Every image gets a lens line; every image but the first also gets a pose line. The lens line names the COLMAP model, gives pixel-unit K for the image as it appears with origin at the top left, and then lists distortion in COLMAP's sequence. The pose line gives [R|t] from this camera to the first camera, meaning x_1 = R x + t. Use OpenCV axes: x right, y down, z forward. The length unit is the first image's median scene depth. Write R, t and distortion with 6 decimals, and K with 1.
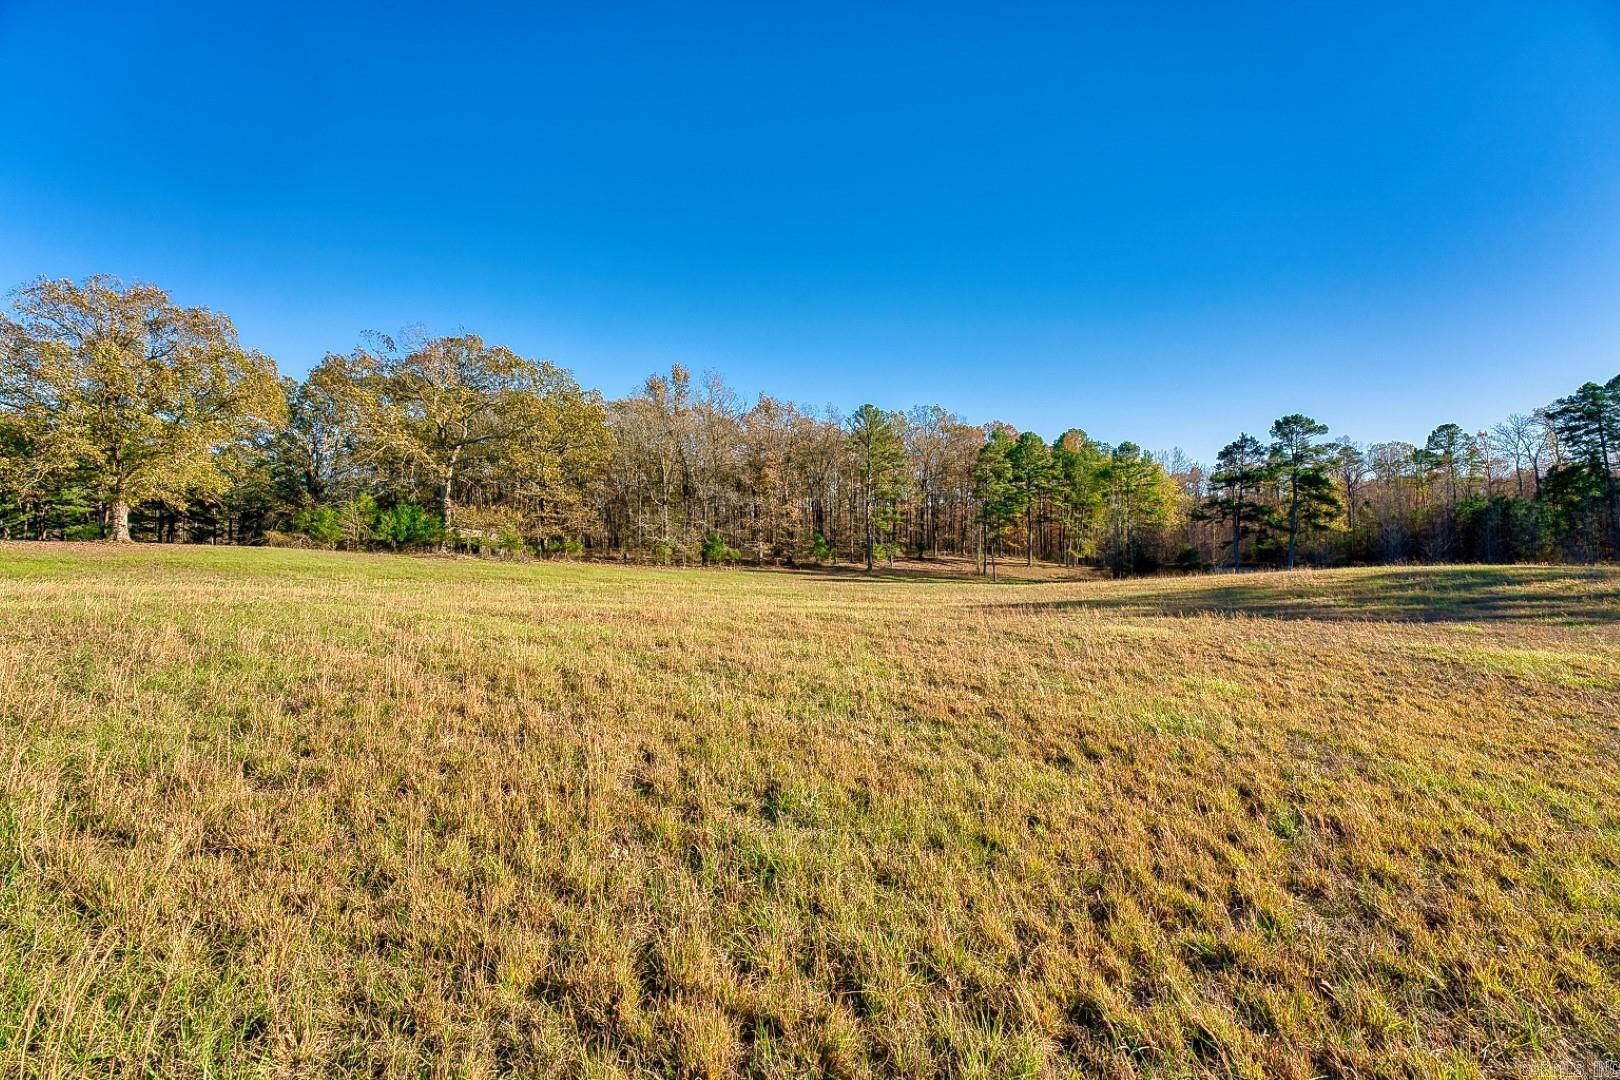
lens RADIAL K [[646.2, 0, 817.8], [0, 646.2, 550.0], [0, 0, 1]] dist [-0.033086, 0.004037]
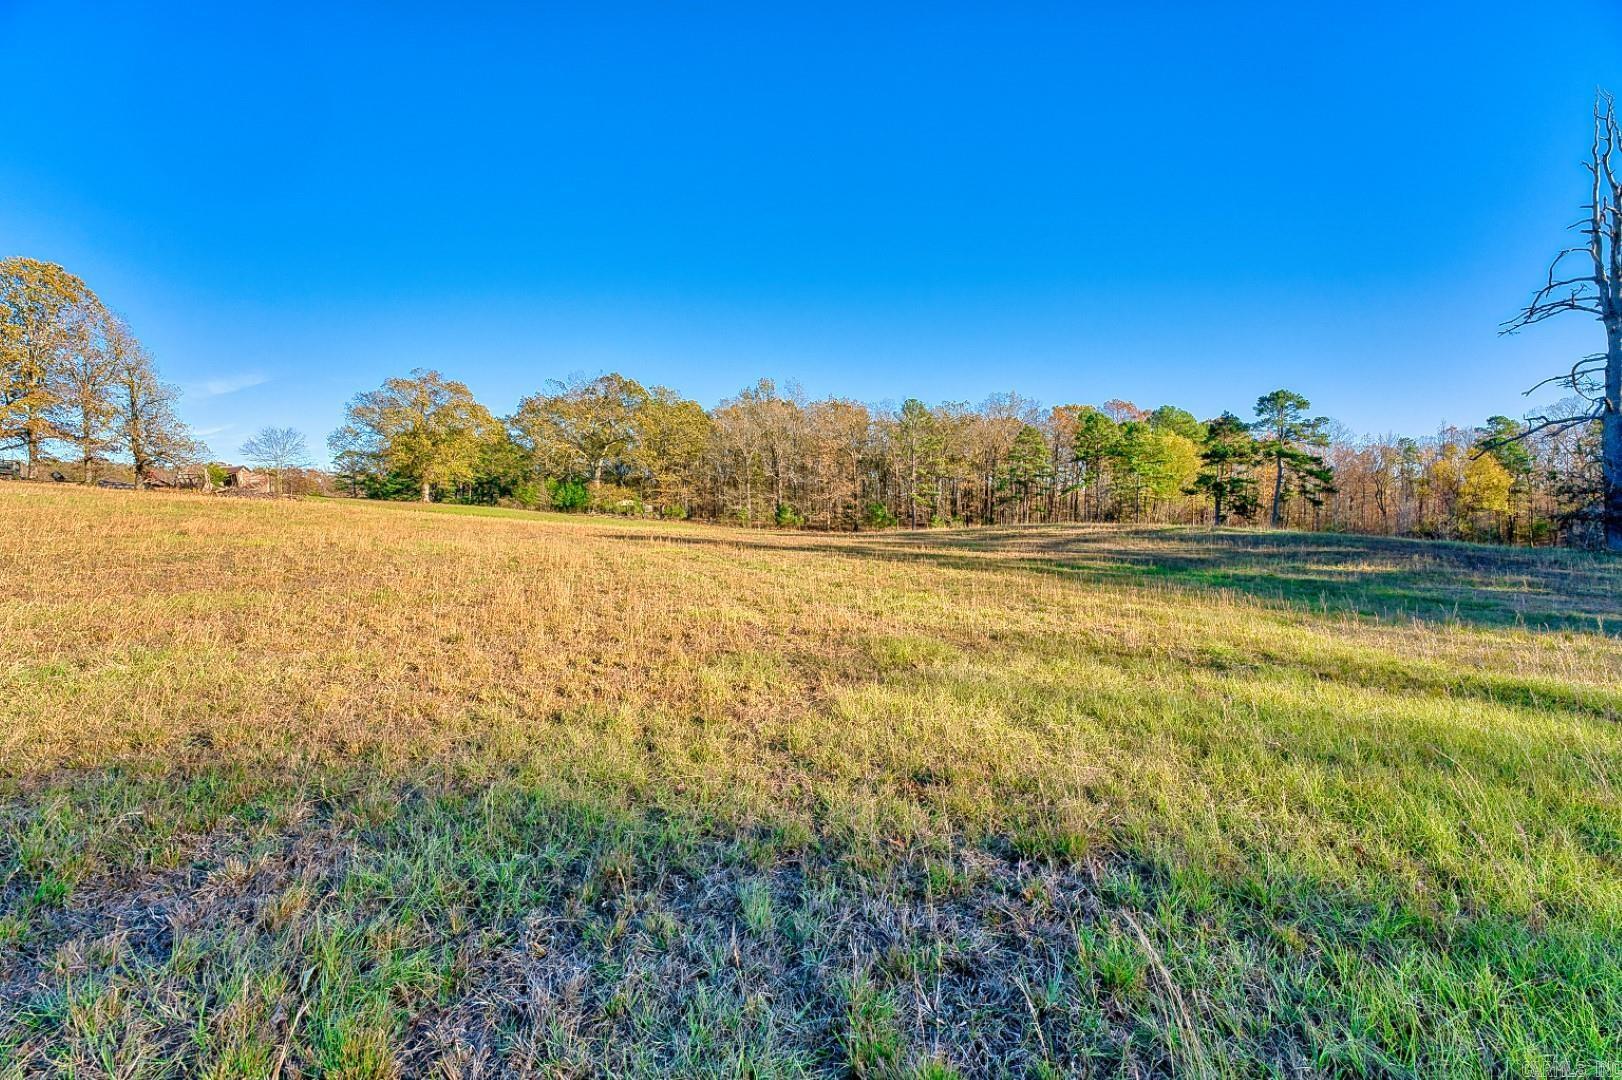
lens RADIAL K [[647.0, 0, 804.6], [0, 647.0, 539.6], [0, 0, 1]] dist [-0.033086, 0.004037]
pose [[0.912599, 0.033019, -0.407521, 0.546812], [-0.025788, 0.999398, 0.023227, 0.016855], [0.408043, -0.010688, 0.912900, -0.245709]]
